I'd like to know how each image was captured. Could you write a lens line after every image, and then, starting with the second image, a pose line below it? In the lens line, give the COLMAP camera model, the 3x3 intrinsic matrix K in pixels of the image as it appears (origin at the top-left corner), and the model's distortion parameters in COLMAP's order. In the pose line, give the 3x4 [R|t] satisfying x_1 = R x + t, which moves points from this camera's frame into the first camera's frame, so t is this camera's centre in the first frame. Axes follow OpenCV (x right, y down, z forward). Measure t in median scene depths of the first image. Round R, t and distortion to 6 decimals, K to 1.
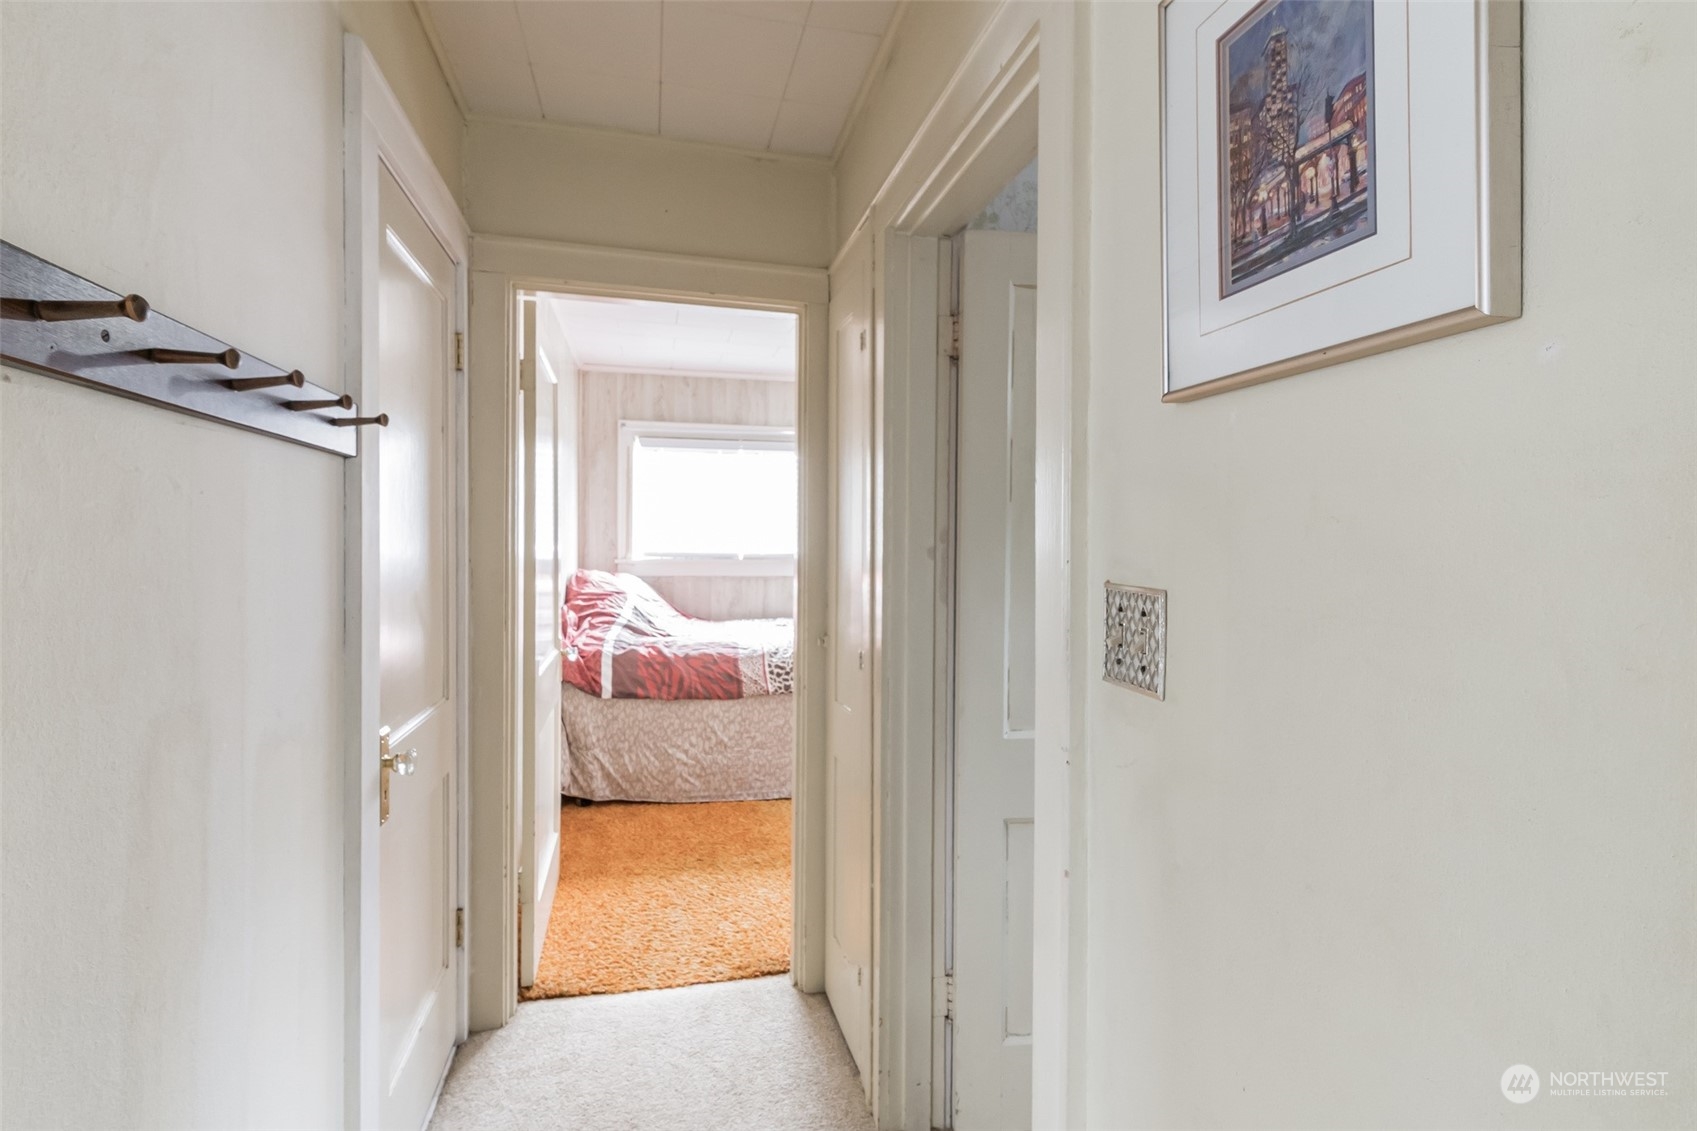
lens RADIAL K [[779.1, 0, 863.9], [0, 779.1, 565.0], [0, 0, 1]] dist [0.010792, -0.008133]
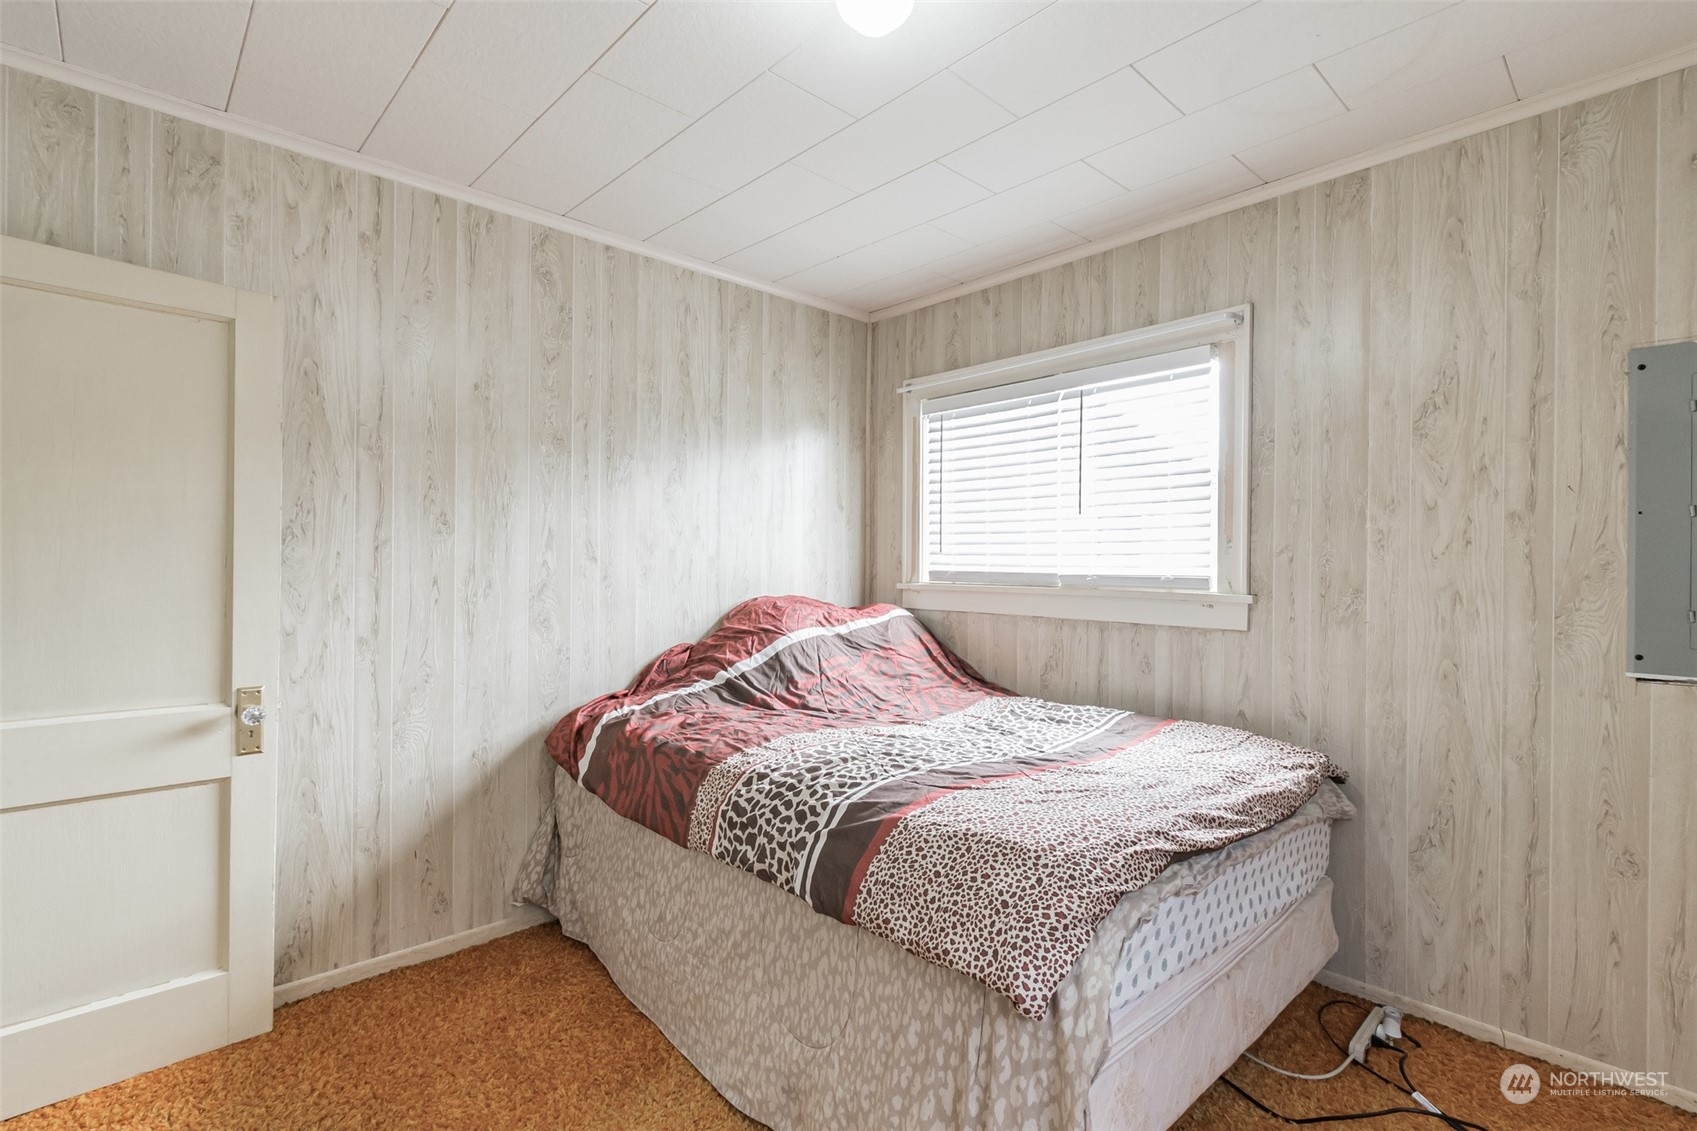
lens RADIAL K [[779.1, 0, 863.9], [0, 779.1, 565.0], [0, 0, 1]] dist [0.010792, -0.008133]
pose [[0.479061, 0.000067, -0.877782, 0.271882], [-0.027523, 0.999509, -0.014945, -0.011387], [0.877350, 0.031319, 0.478828, 0.638516]]
